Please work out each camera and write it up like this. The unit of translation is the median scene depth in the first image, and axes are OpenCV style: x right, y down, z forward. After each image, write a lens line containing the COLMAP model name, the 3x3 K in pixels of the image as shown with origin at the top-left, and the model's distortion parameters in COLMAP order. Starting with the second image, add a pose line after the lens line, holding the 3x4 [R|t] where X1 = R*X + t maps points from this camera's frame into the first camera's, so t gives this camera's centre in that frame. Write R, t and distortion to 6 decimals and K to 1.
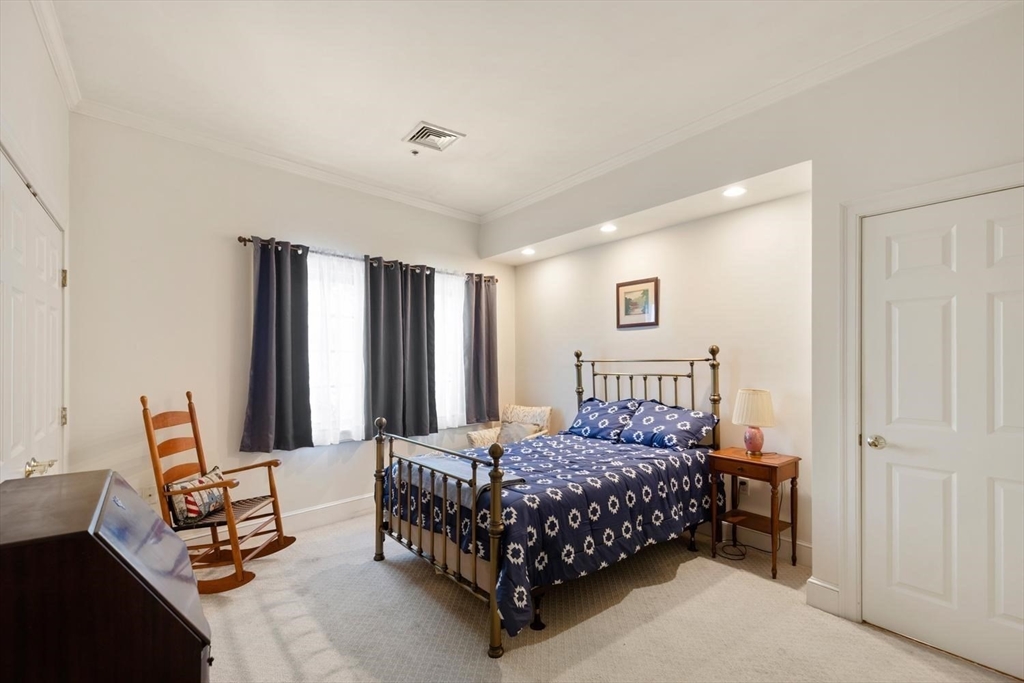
lens RADIAL K [[461.1, 0, 497.1], [0, 461.1, 357.8], [0, 0, 1]] dist [0.007479, -0.001928]
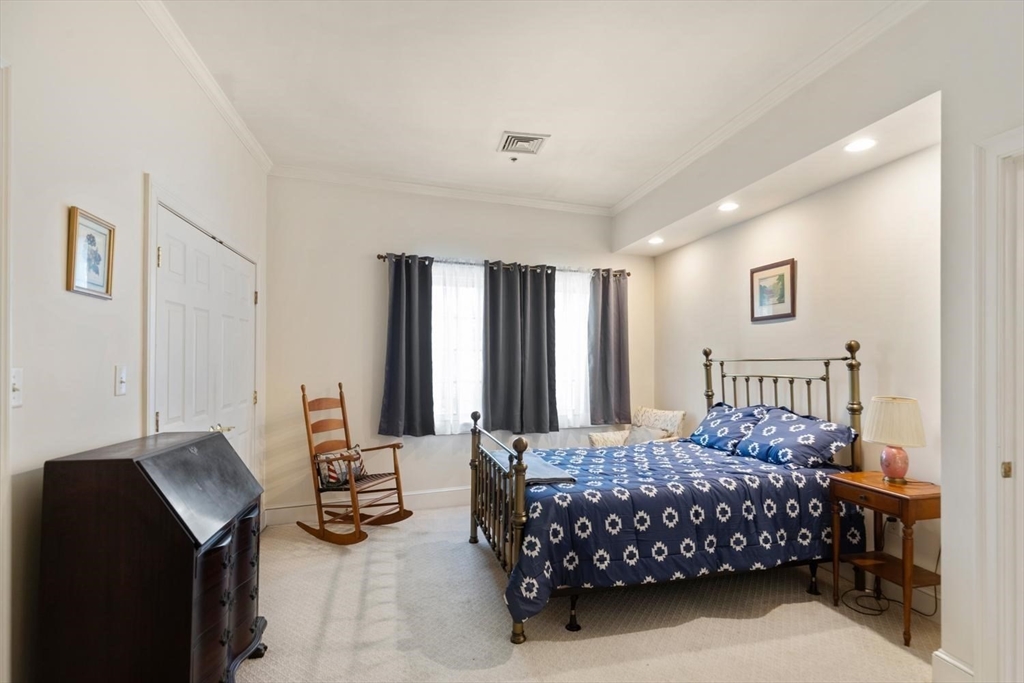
lens RADIAL K [[480.5, 0, 496.2], [0, 480.5, 355.1], [0, 0, 1]] dist [-0.000535, -0.000342]
pose [[0.908451, 0.000139, -0.417992, 0.261442], [-0.002034, 0.999990, -0.004087, 0.002804], [0.417987, 0.004563, 0.908442, -0.001895]]
